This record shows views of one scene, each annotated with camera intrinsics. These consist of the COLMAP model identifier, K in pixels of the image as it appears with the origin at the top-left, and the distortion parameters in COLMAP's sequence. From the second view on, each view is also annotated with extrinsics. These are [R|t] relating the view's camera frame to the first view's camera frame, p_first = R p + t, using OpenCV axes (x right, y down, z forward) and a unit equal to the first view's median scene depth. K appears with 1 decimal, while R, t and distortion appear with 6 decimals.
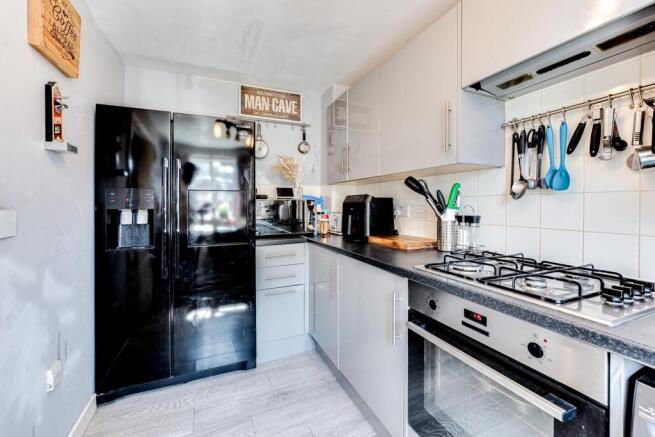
lens RADIAL K [[274.9, 0, 333.5], [0, 274.9, 209.0], [0, 0, 1]] dist [-0.008427, 0.000003]
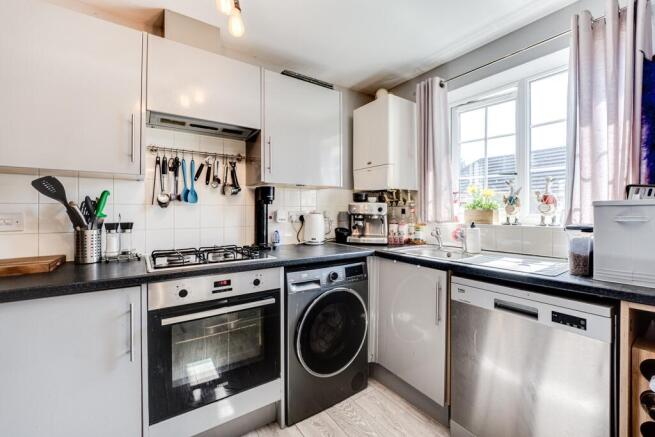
lens RADIAL K [[274.9, 0, 333.5], [0, 274.9, 209.0], [0, 0, 1]] dist [-0.008427, 0.000003]
pose [[-0.204081, 0.009777, 0.978905, -0.604996], [0.015129, 0.999862, -0.006833, -0.007421], [-0.978837, 0.013416, -0.204201, 0.356181]]
